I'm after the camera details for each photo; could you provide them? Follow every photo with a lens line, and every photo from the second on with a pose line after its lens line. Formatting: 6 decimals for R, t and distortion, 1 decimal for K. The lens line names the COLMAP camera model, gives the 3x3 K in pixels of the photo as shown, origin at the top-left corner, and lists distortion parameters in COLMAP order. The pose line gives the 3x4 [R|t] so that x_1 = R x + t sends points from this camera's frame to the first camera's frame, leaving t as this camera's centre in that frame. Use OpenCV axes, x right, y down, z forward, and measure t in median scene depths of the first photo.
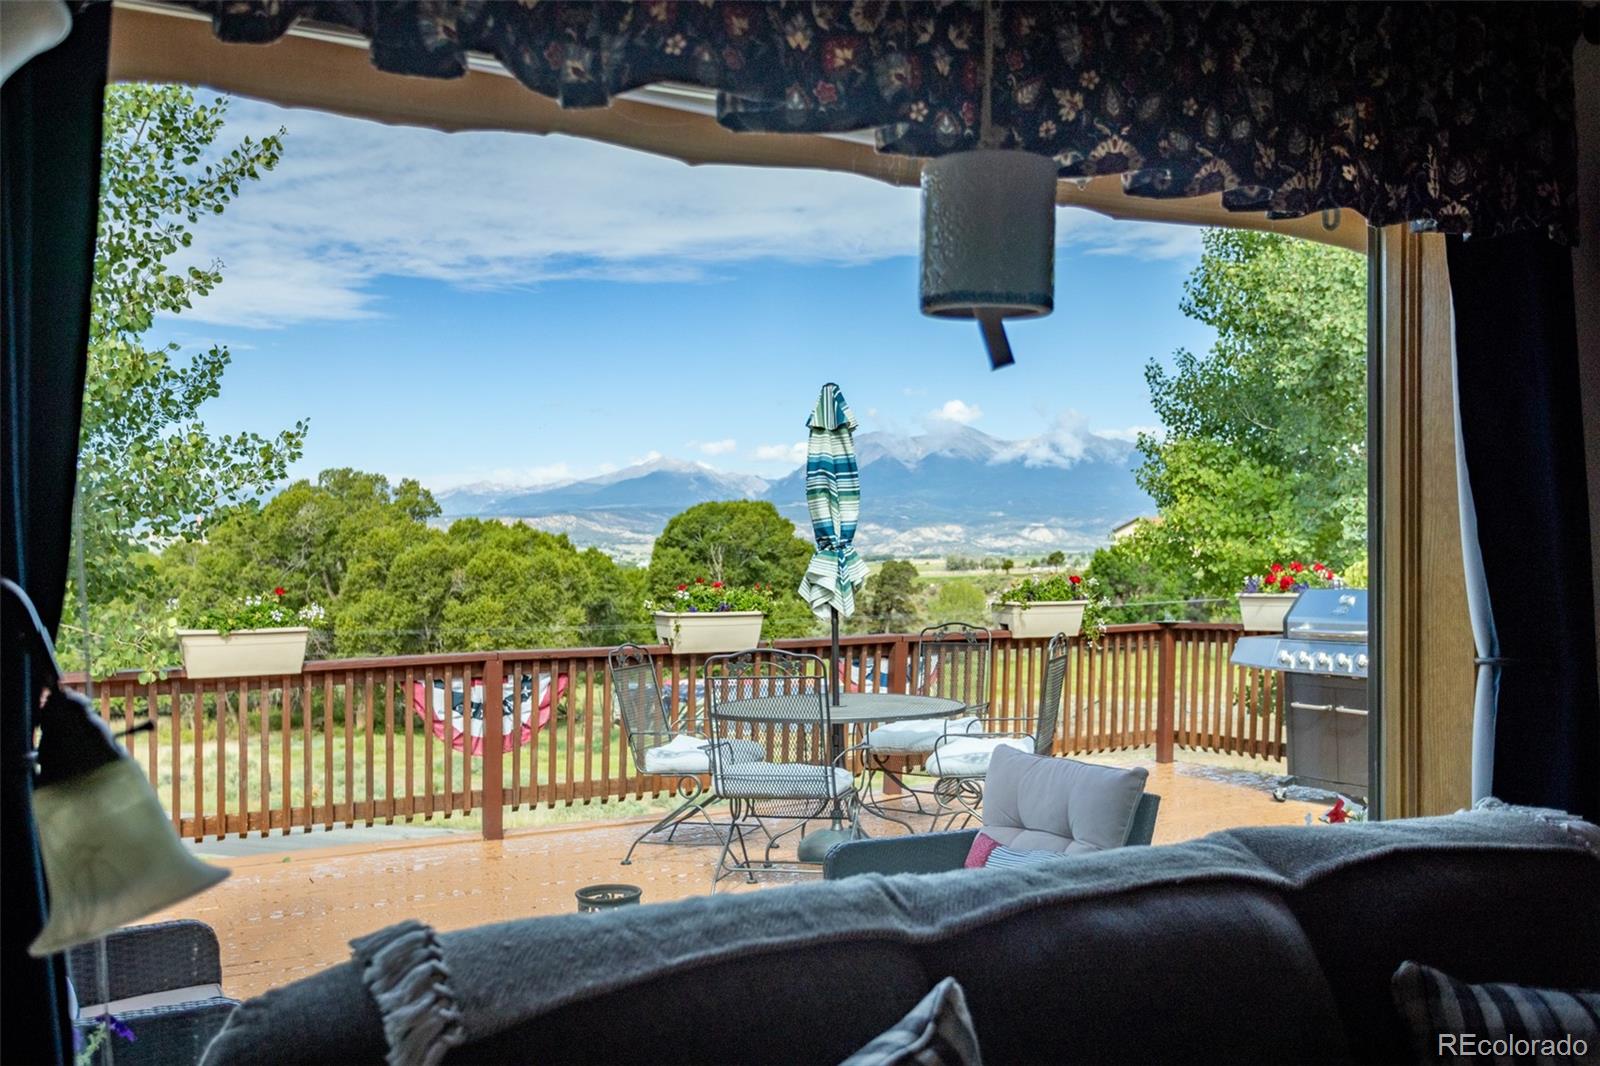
lens RADIAL K [[1420.6, 0, 795.7], [0, 1420.6, 549.0], [0, 0, 1]] dist [0.010178, -0.001203]
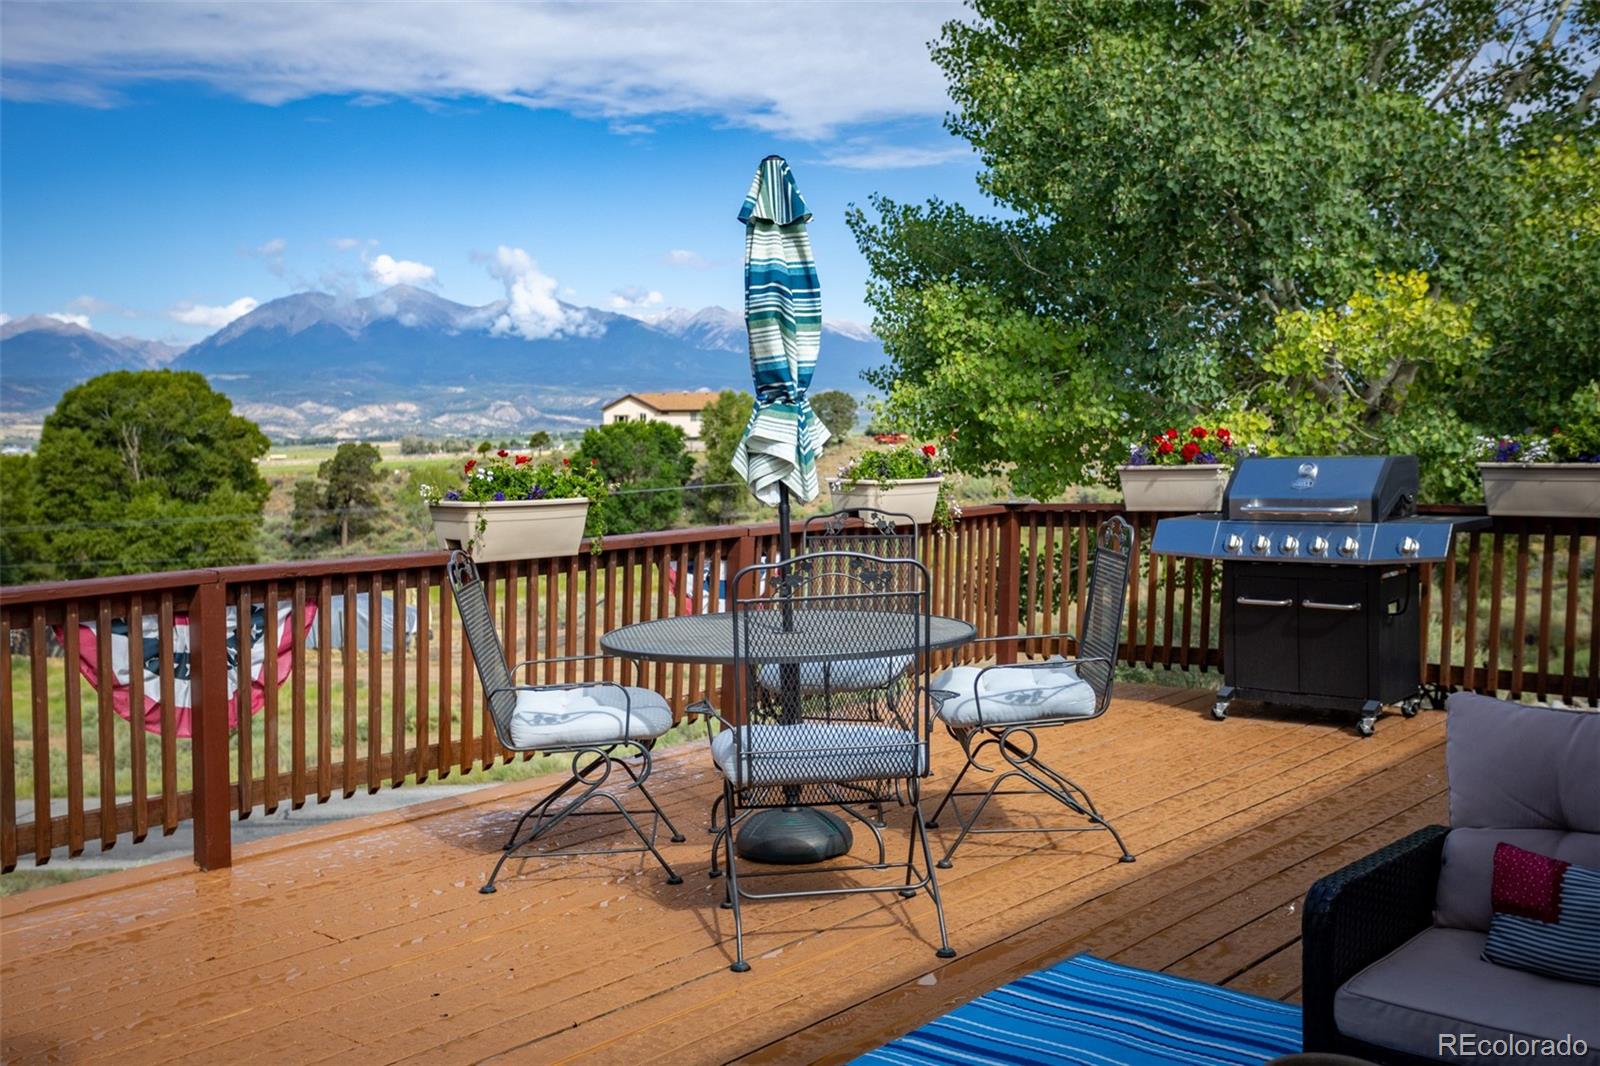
lens RADIAL K [[1562.8, 0, 787.5], [0, 1562.8, 517.8], [0, 0, 1]] dist [-0.012361, 0.000000]
pose [[0.930736, -0.022436, 0.365003, -0.192243], [0.002380, 0.998467, 0.055305, 0.010892], [-0.365684, -0.050606, 0.929362, 0.237088]]
